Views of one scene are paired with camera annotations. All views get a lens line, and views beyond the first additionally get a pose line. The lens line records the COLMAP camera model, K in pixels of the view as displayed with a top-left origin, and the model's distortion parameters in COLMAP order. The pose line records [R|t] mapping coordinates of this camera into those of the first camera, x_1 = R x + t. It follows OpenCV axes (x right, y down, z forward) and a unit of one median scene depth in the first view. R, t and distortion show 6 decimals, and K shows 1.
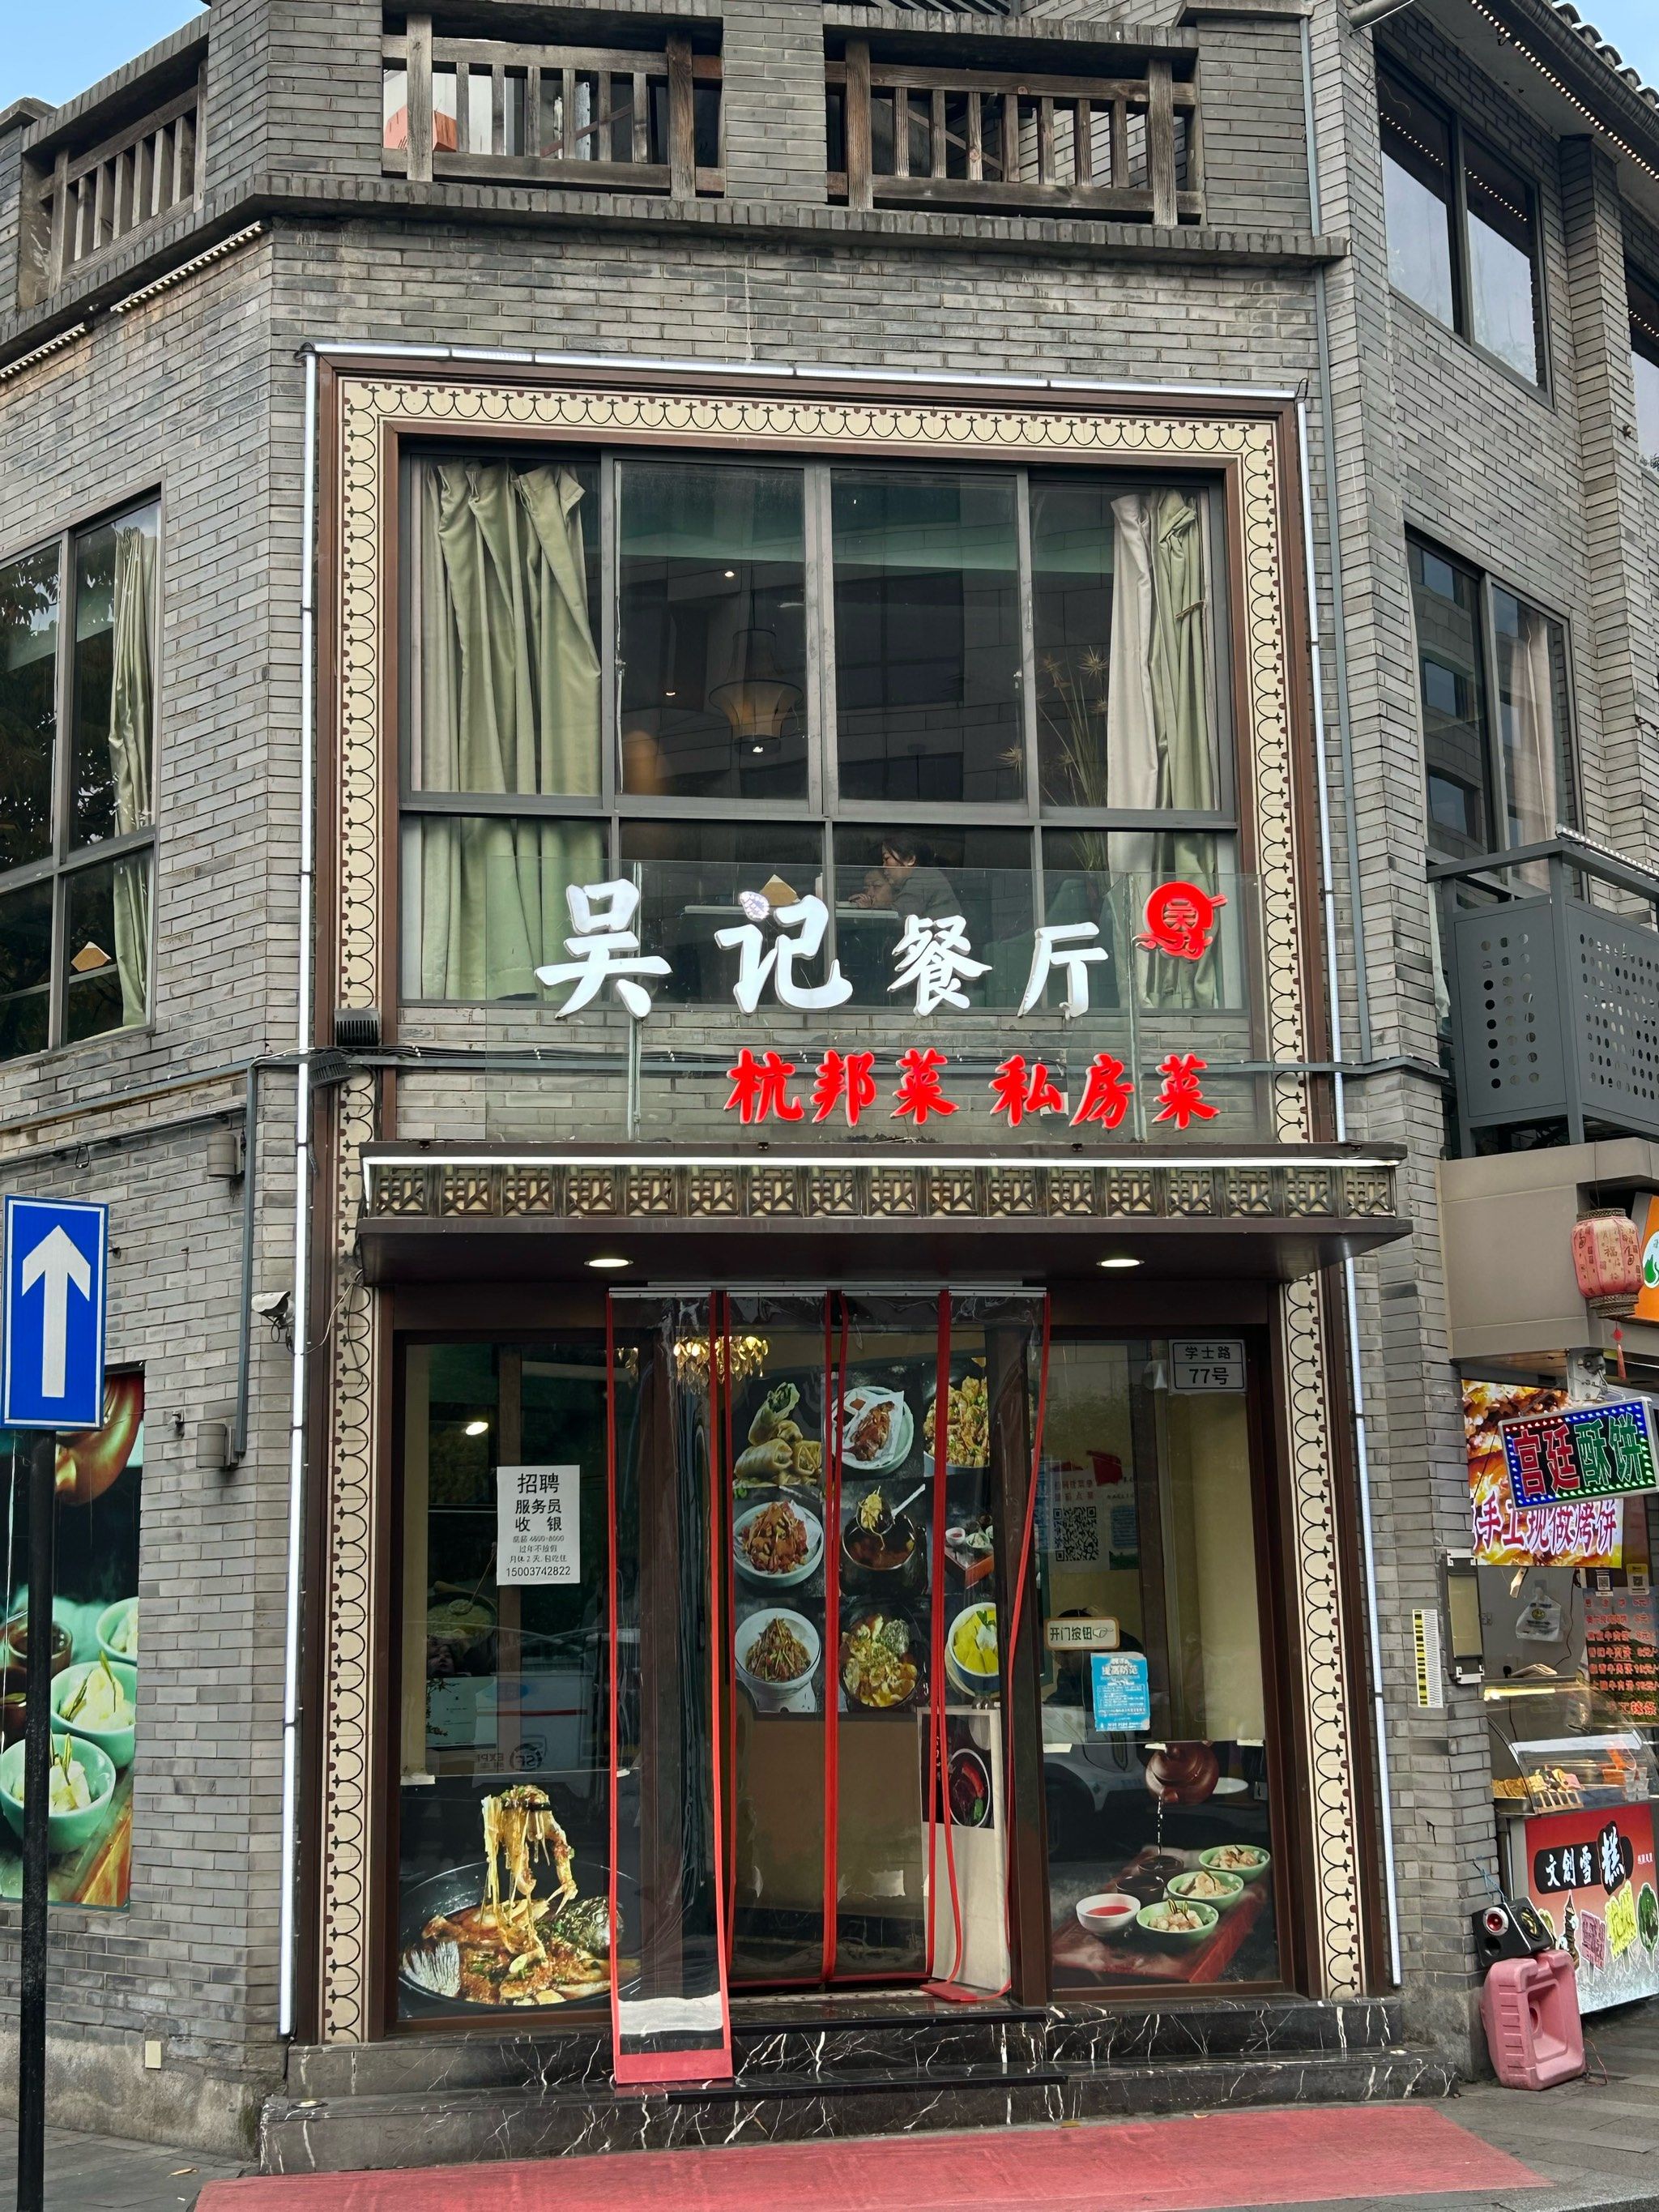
lens RADIAL K [[2653.3, 0, 829.5], [0, 2653.3, 1106.0], [0, 0, 1]] dist [0.008538, -0.020475]
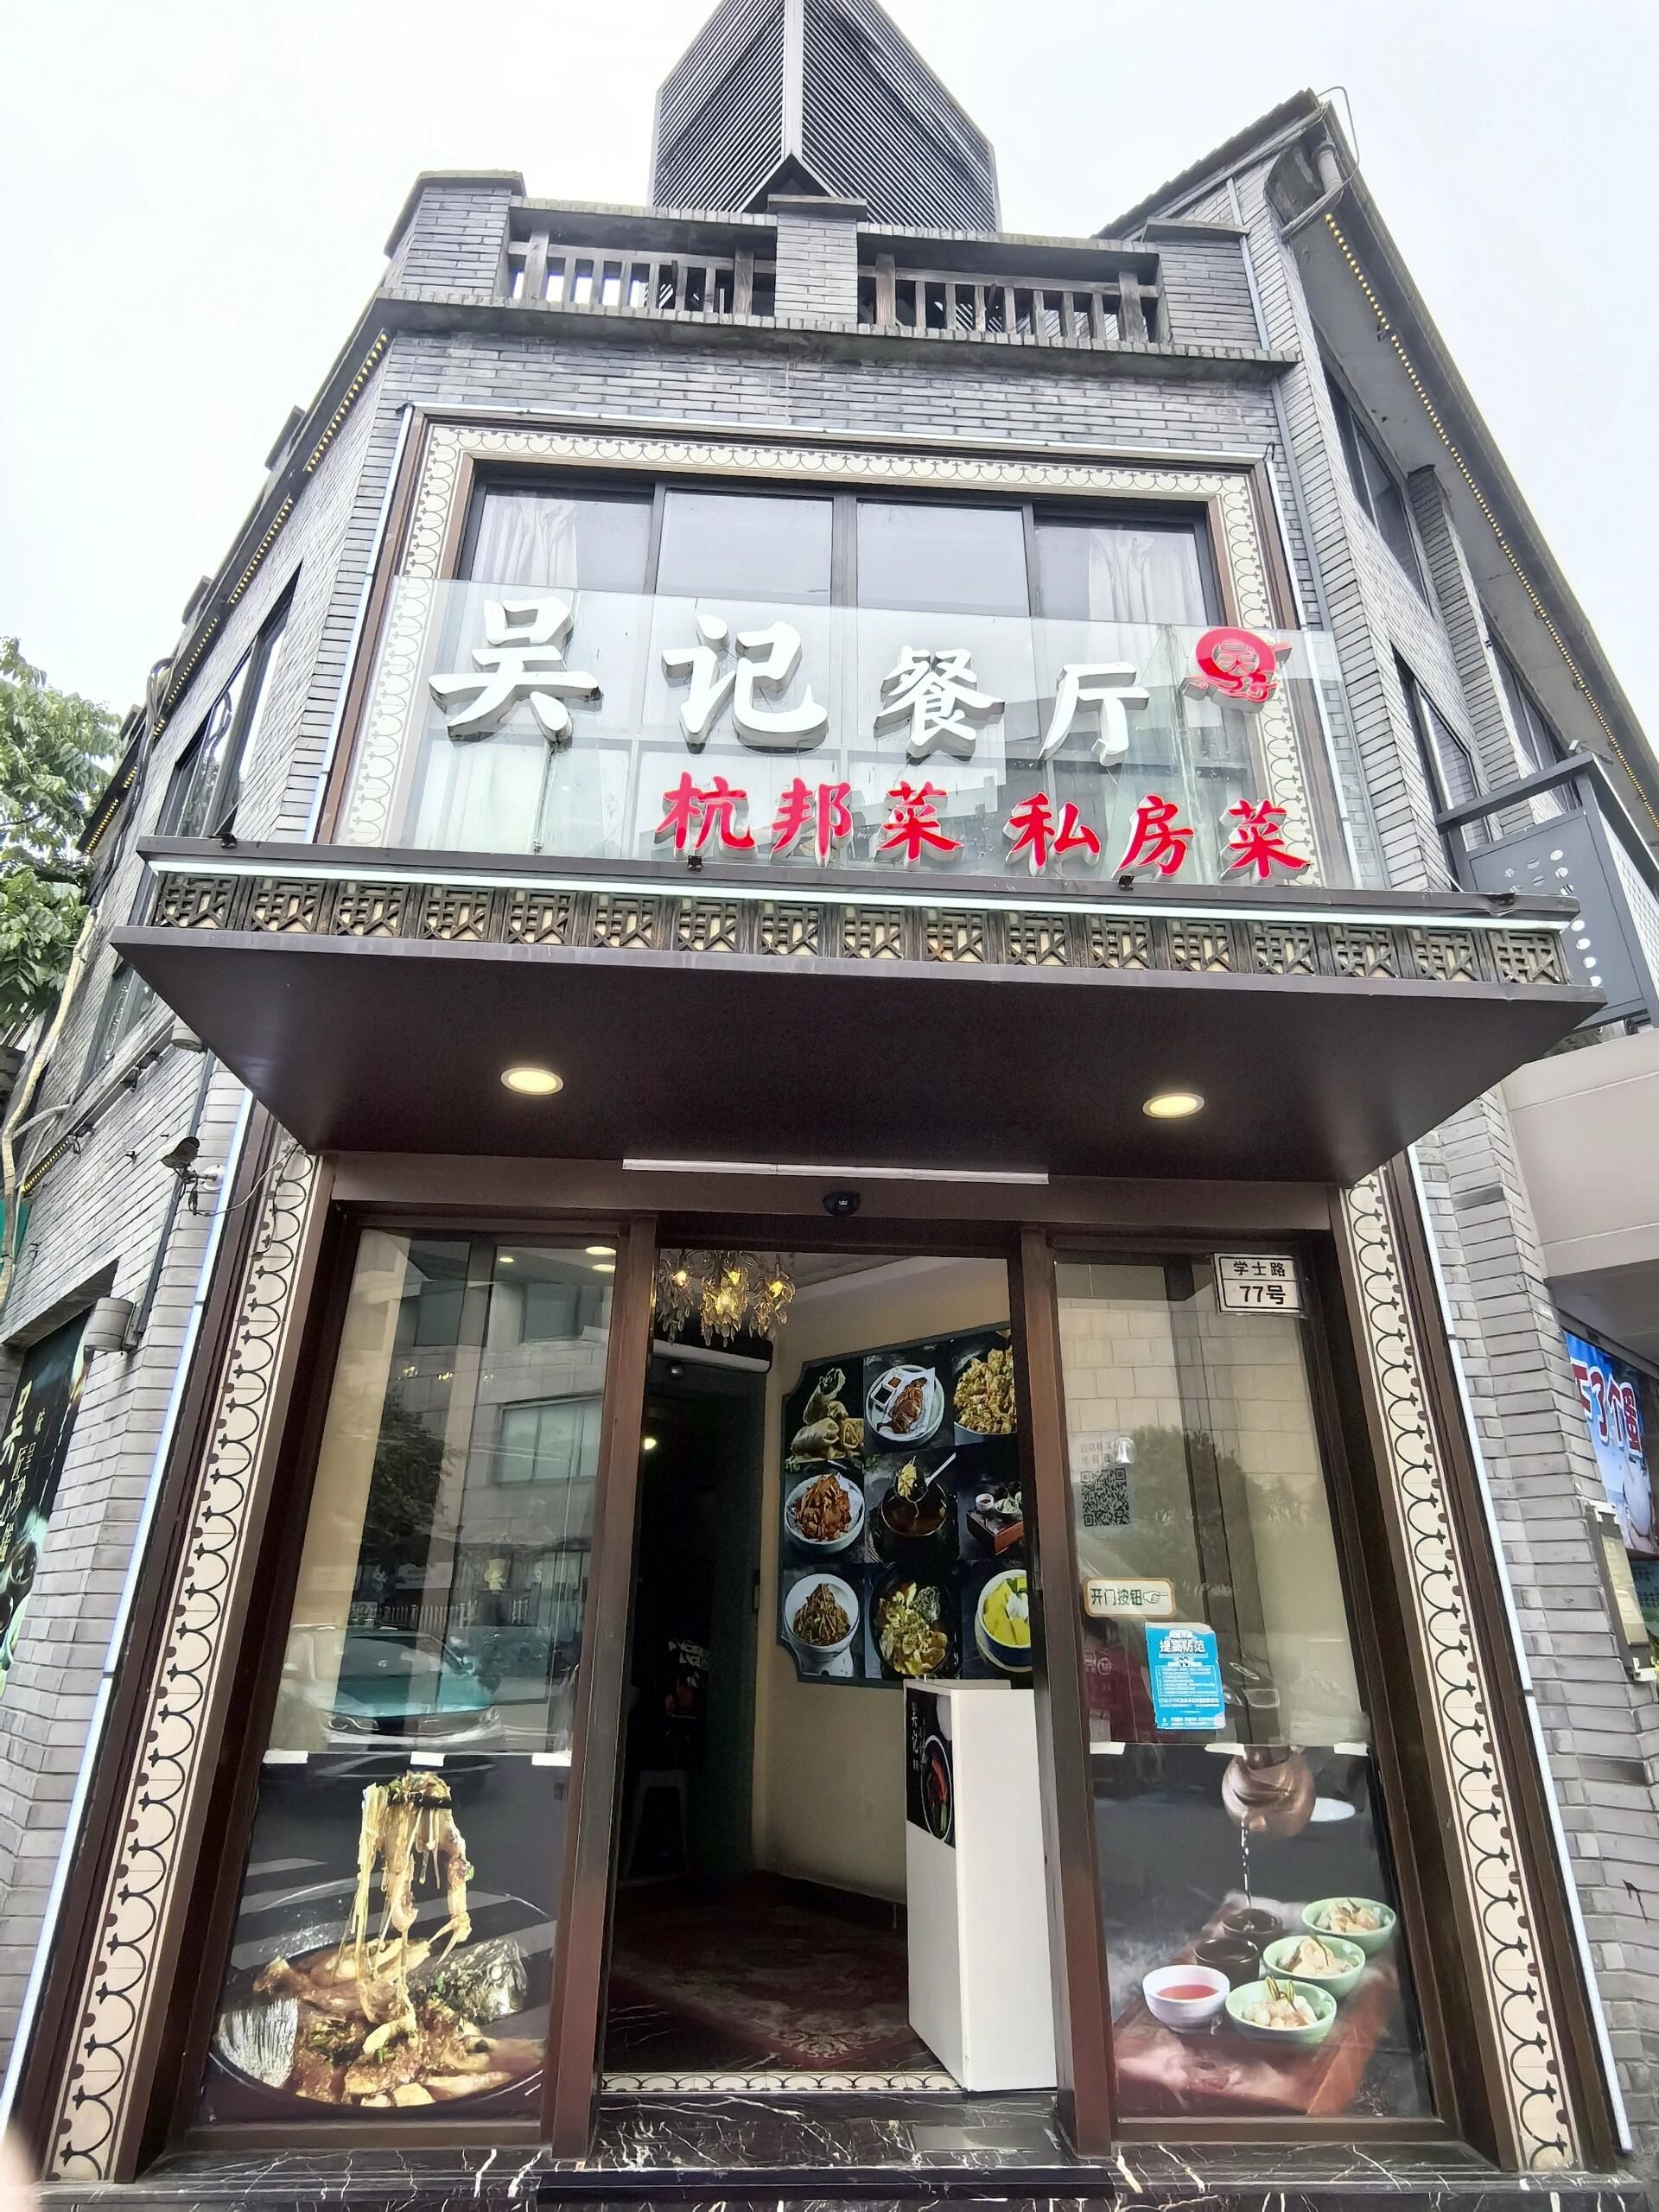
lens RADIAL K [[1130.6, 0, 821.6], [0, 1130.6, 1119.5], [0, 0, 1]] dist [-0.013951, 0.000220]
pose [[0.994526, -0.005948, -0.104324, 0.036991], [-0.017111, 0.975633, -0.218741, 0.133082], [0.103083, 0.219328, 0.970190, 0.622669]]
